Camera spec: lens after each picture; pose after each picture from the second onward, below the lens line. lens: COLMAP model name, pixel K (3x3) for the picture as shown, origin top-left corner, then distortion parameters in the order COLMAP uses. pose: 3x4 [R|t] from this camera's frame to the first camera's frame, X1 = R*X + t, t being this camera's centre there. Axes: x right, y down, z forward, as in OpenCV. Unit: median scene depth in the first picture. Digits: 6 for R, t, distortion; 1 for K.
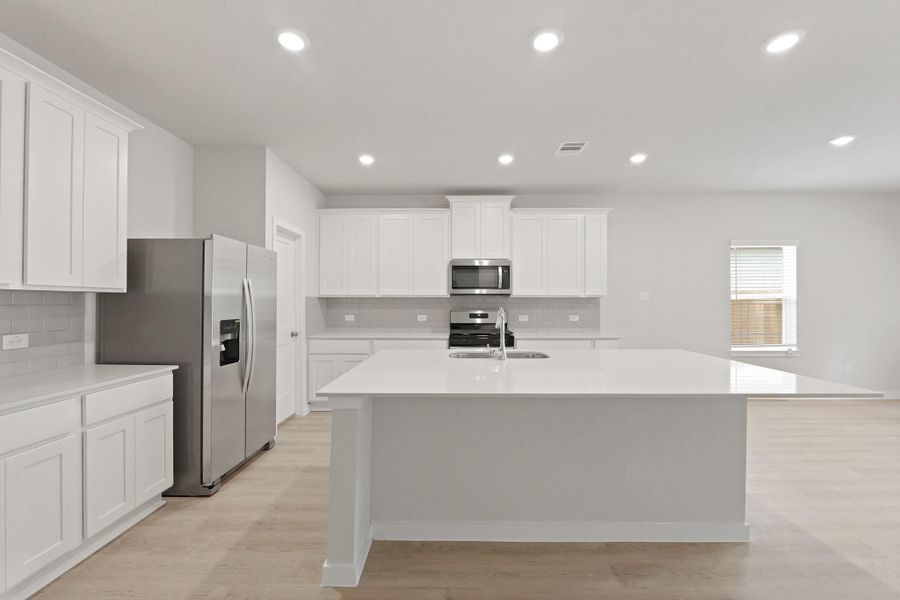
lens RADIAL K [[370.3, 0, 452.5], [0, 370.3, 301.0], [0, 0, 1]] dist [-0.011621, 0.000362]
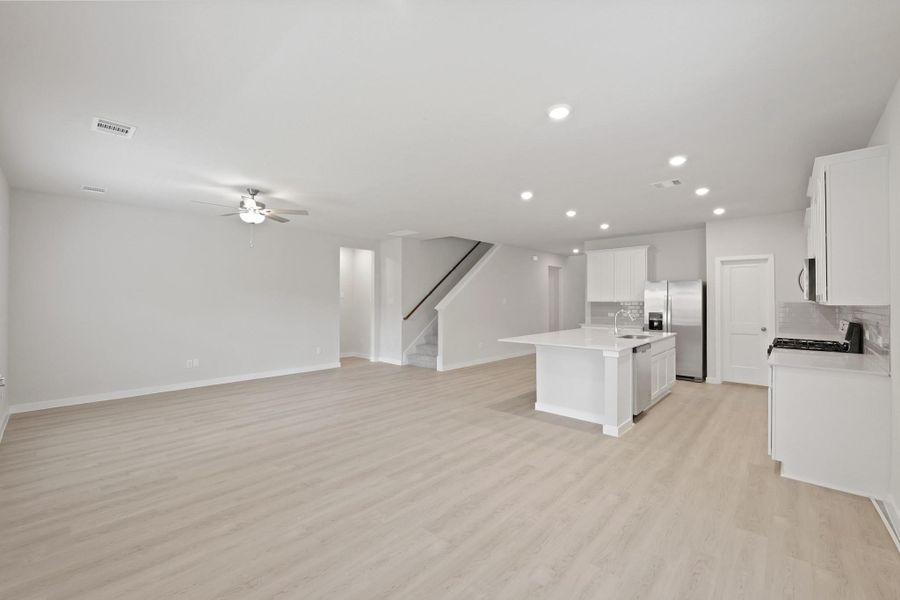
lens RADIAL K [[365.0, 0, 445.6], [0, 365.0, 298.7], [0, 0, 1]] dist [-0.013265, 0.000054]
pose [[-0.680648, -0.004070, -0.732599, 1.281767], [0.000032, 0.999984, -0.005585, -0.016979], [0.732611, -0.003825, -0.680637, 0.954911]]
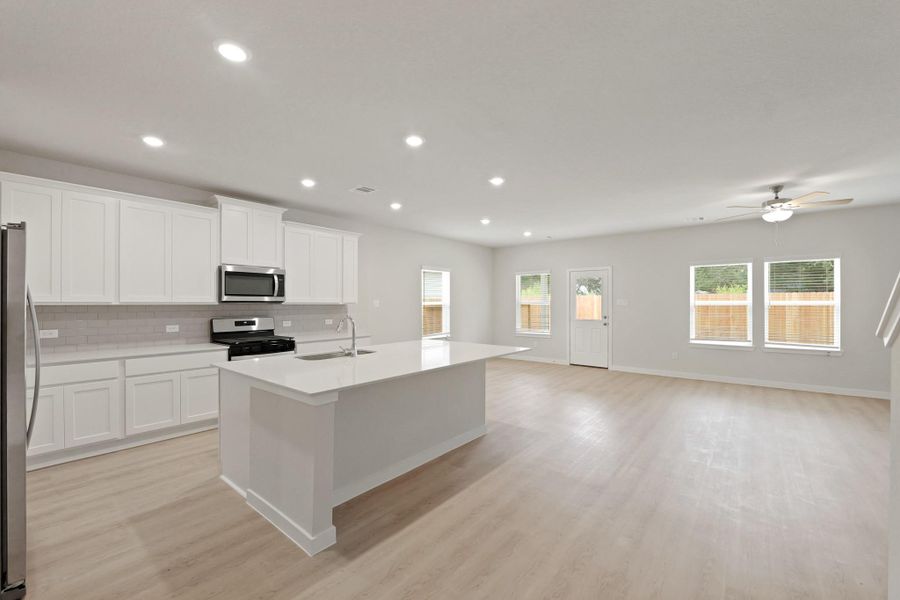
lens RADIAL K [[370.3, 0, 452.5], [0, 370.3, 301.0], [0, 0, 1]] dist [-0.011621, 0.000362]
pose [[0.619914, 0.004882, 0.784654, -0.374044], [-0.000061, 0.999981, -0.006173, -0.013338], [-0.784670, 0.003780, 0.619903, -0.033264]]
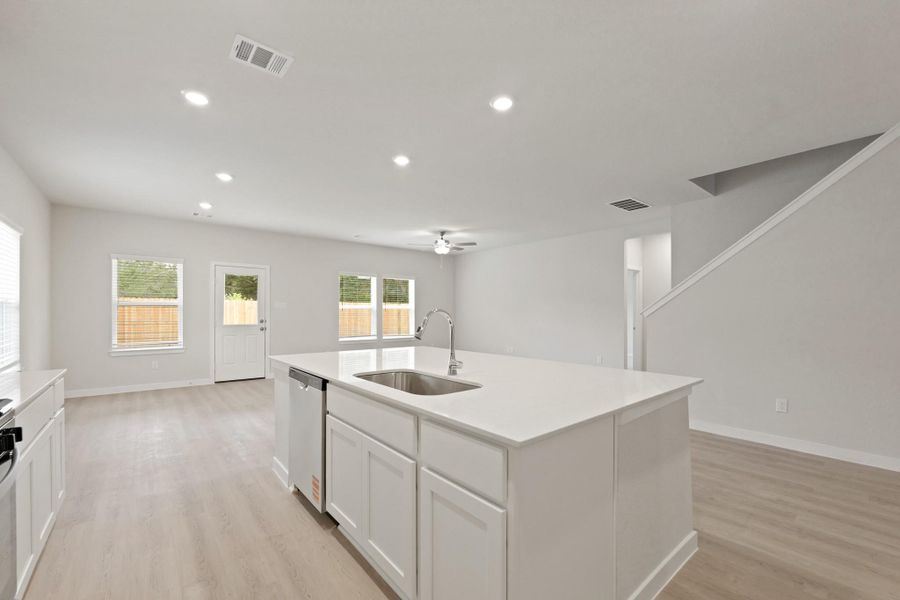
lens RADIAL K [[370.3, 0, 452.5], [0, 370.3, 301.0], [0, 0, 1]] dist [-0.011621, 0.000362]
pose [[-0.655114, 0.023620, 0.755161, -0.271616], [-0.002859, 0.999427, -0.033739, 0.016030], [-0.755525, -0.024262, -0.654671, 0.874796]]
